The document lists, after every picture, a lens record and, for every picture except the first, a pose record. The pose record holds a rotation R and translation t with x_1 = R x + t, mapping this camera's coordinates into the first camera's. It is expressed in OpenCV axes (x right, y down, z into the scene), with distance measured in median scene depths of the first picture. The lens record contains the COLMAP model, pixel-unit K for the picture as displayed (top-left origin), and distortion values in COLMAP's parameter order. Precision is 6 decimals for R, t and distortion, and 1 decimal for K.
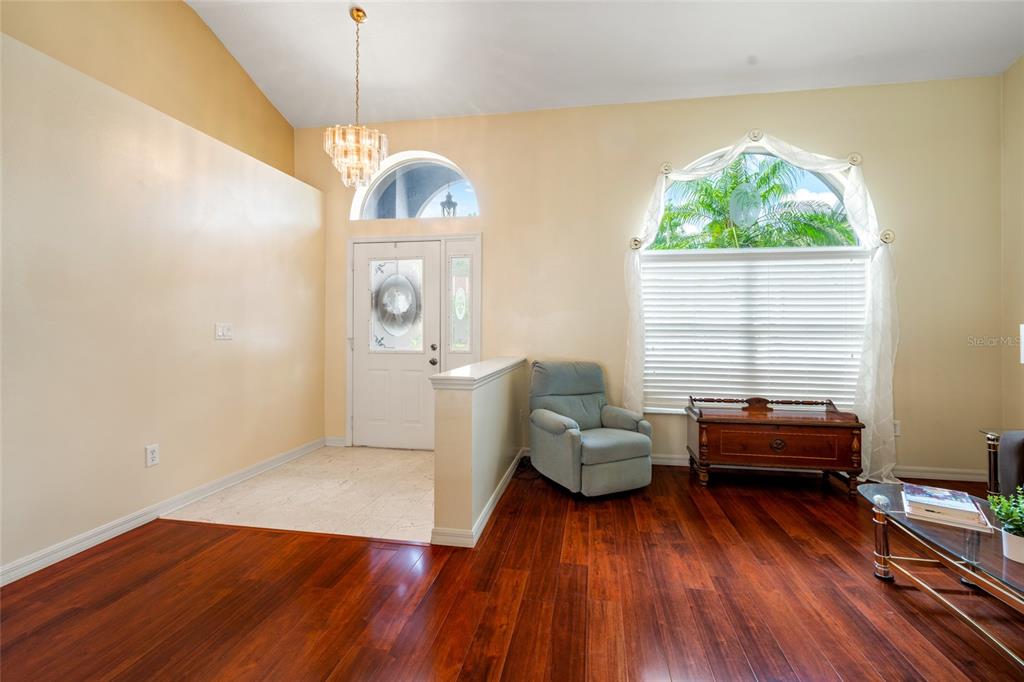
lens RADIAL K [[463.5, 0, 510.2], [0, 463.5, 324.9], [0, 0, 1]] dist [0.000507, 0.000014]
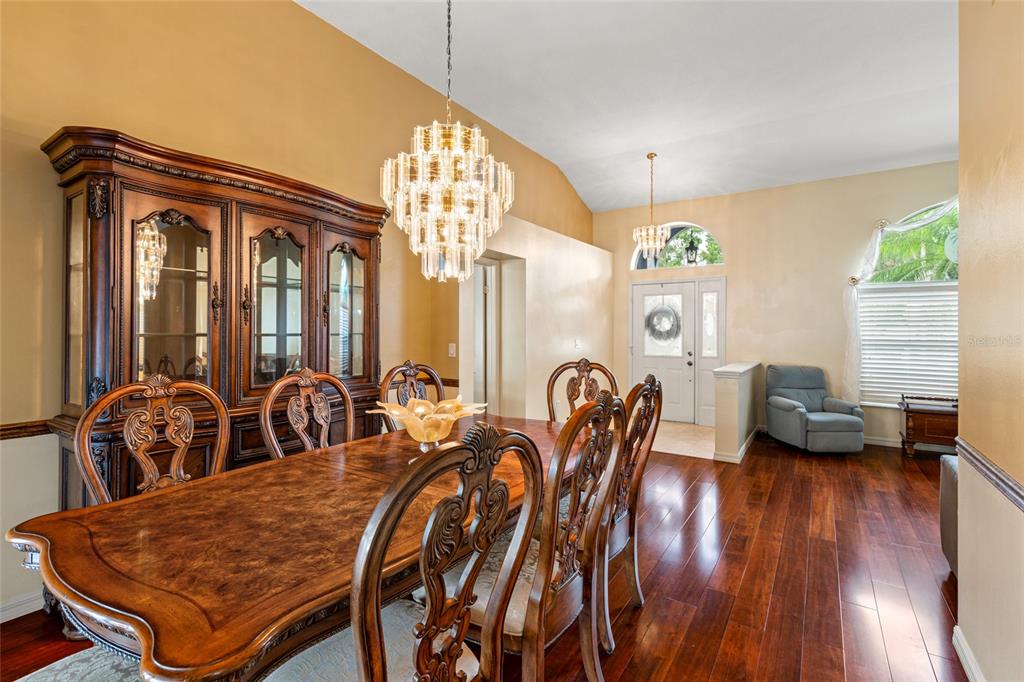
lens RADIAL K [[456.8, 0, 514.1], [0, 456.8, 331.8], [0, 0, 1]] dist [0.002729, 0.000523]
pose [[0.917019, 0.000510, -0.398843, -0.122877], [0.001812, 0.999984, 0.005445, -0.039891], [0.398839, -0.005716, 0.917003, -0.721225]]
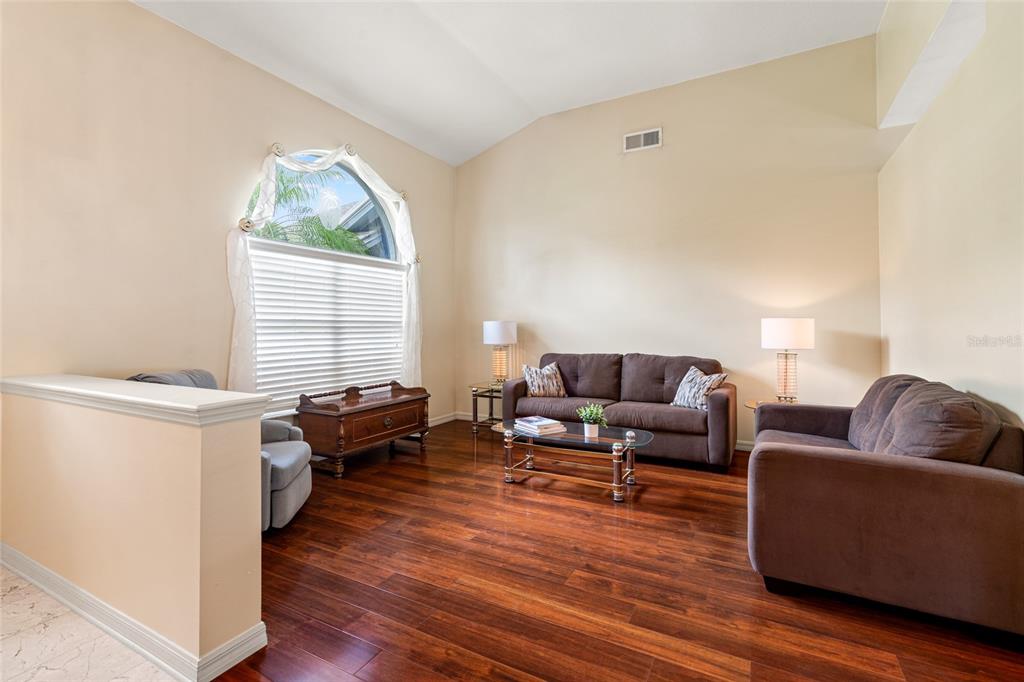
lens RADIAL K [[466.0, 0, 508.8], [0, 466.0, 318.0], [0, 0, 1]] dist [0.001056, 0.000155]
pose [[0.322784, 0.010815, 0.946411, -0.434028], [-0.002100, 0.999940, -0.010710, 0.004272], [-0.946470, 0.001470, 0.322788, 0.306937]]
